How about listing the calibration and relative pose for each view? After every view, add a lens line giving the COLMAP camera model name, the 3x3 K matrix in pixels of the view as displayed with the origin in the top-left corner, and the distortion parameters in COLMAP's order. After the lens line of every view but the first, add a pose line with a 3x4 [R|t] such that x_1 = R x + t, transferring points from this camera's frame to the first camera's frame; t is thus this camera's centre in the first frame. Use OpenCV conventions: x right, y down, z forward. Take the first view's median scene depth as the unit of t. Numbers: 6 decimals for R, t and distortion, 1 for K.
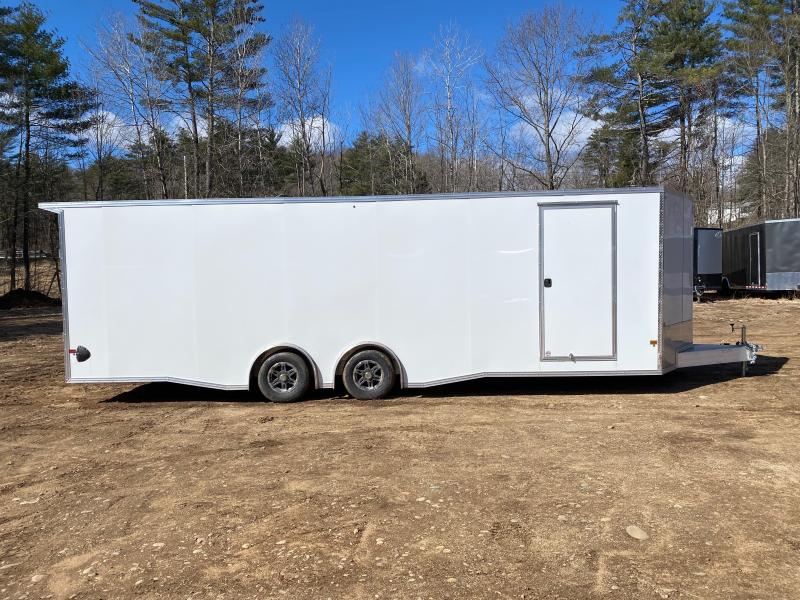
lens RADIAL K [[606.0, 0, 395.5], [0, 606.0, 298.1], [0, 0, 1]] dist [0.022360, -0.016061]
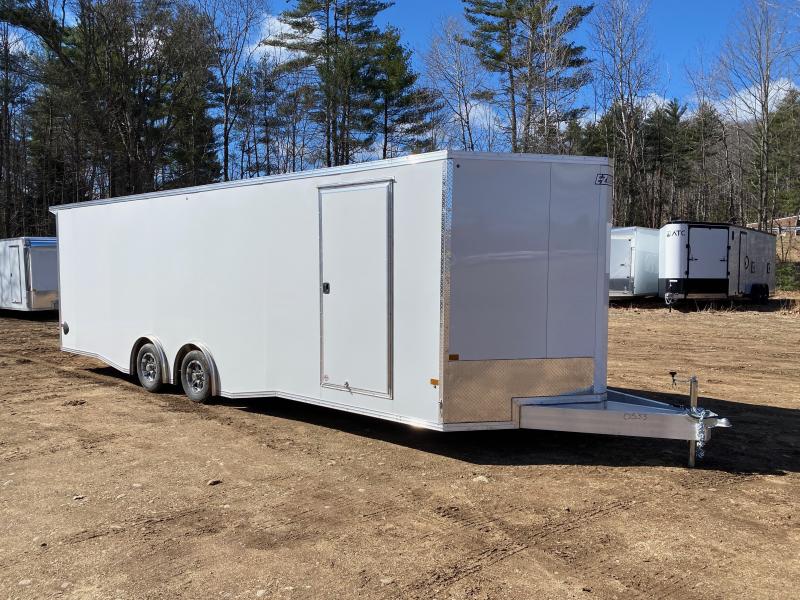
lens RADIAL K [[606.0, 0, 398.7], [0, 606.0, 302.9], [0, 0, 1]] dist [0.022360, -0.016061]
pose [[0.794240, 0.060627, -0.604571, 0.152079], [-0.042168, 0.998110, 0.044693, -0.008474], [0.606139, -0.010003, 0.795296, 0.083677]]
